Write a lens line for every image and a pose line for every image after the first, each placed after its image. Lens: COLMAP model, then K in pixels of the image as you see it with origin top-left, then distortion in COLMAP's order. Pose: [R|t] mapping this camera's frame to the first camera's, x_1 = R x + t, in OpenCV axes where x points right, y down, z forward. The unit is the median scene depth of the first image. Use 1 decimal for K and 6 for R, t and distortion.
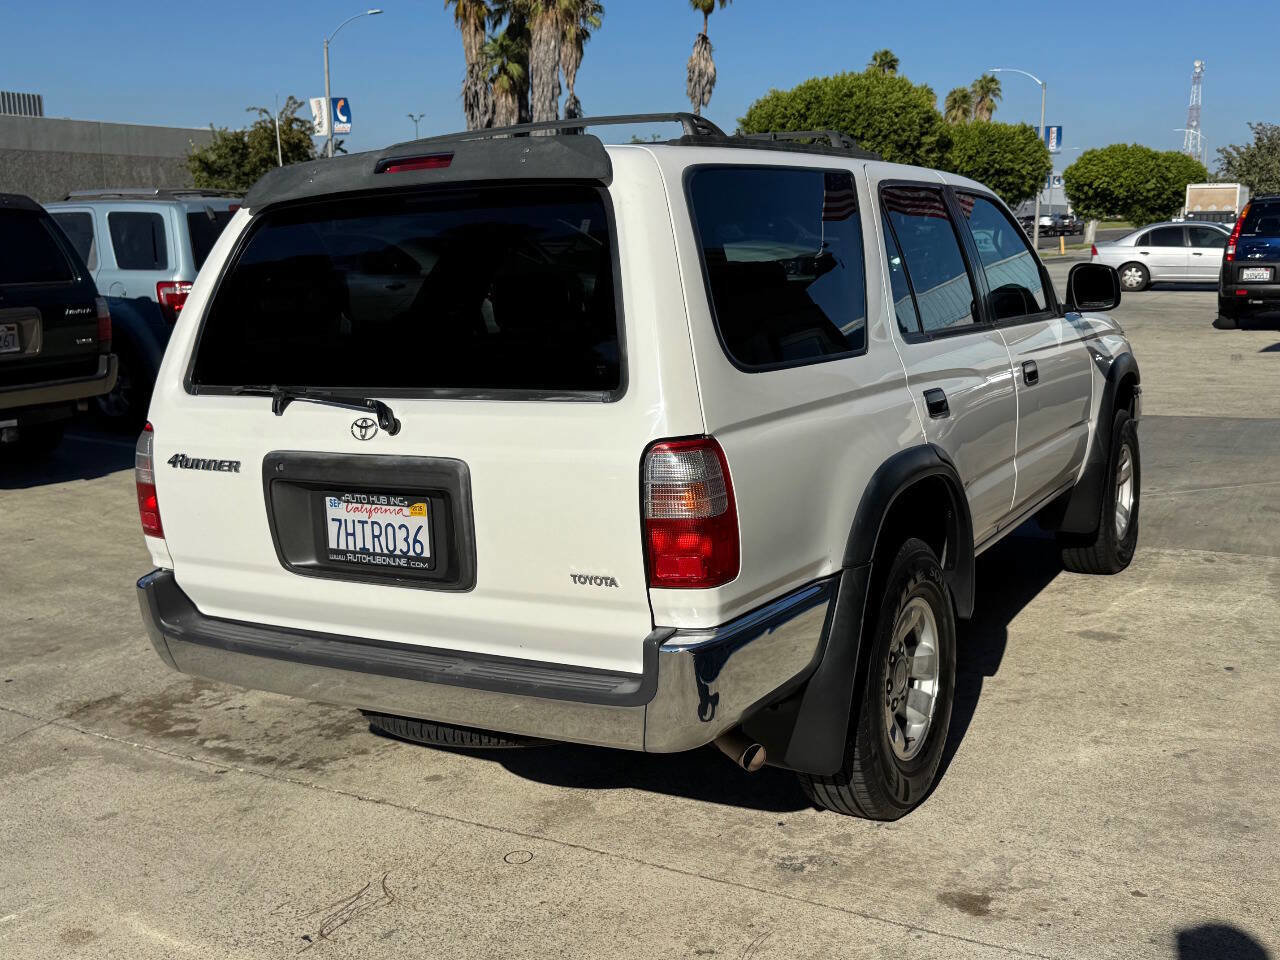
lens RADIAL K [[1262.7, 0, 646.7], [0, 1262.7, 475.8], [0, 0, 1]] dist [0.188072, -0.420046]
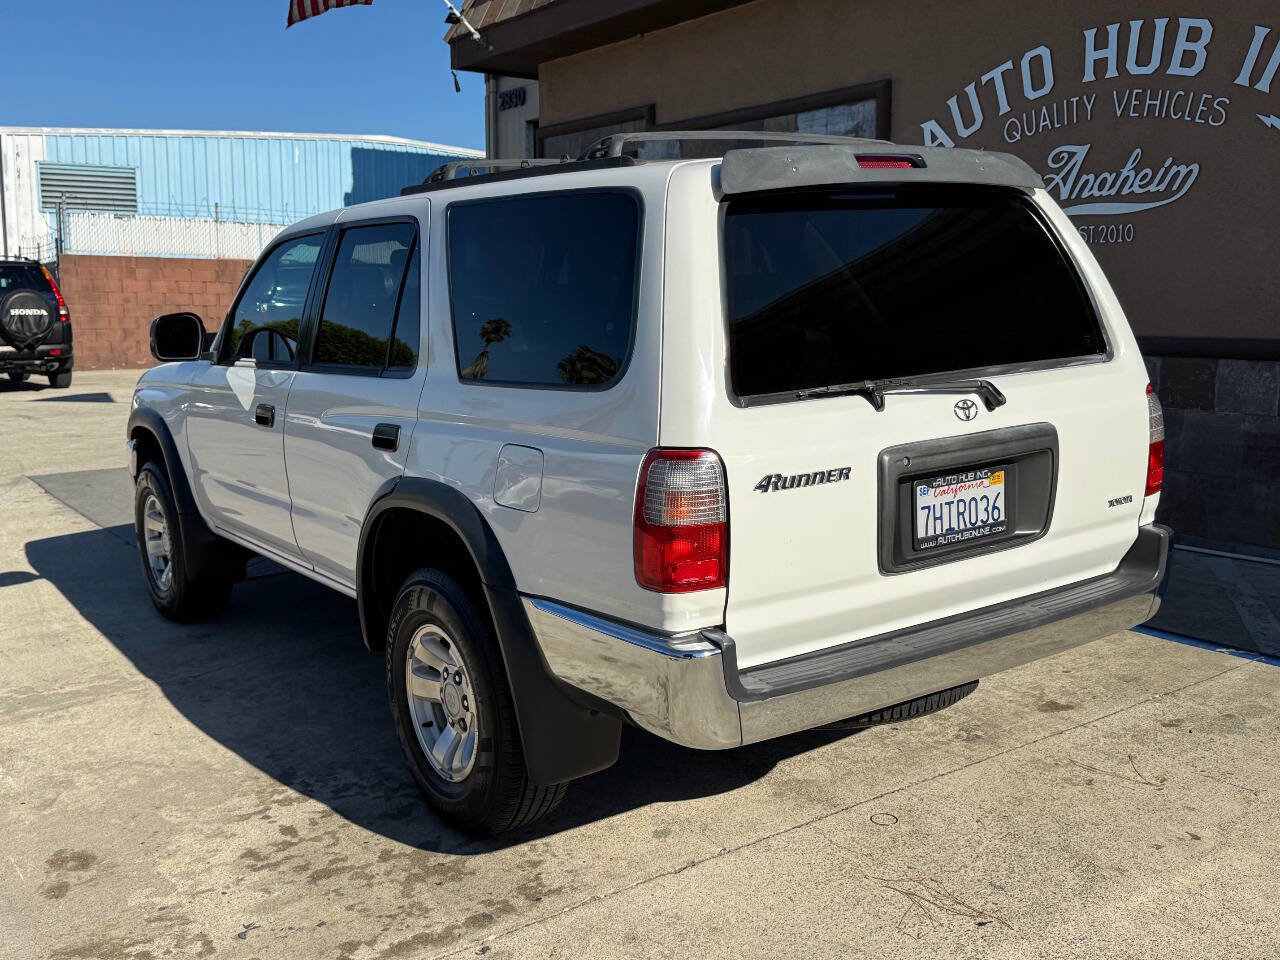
lens RADIAL K [[1265.8, 0, 630.1], [0, 1265.8, 480.6], [0, 0, 1]] dist [0.168537, -0.361598]
pose [[0.420695, -0.119010, 0.899362, -1.003707], [0.168944, 0.984294, 0.051222, -0.062288], [-0.891333, 0.130393, 0.434193, 0.620678]]
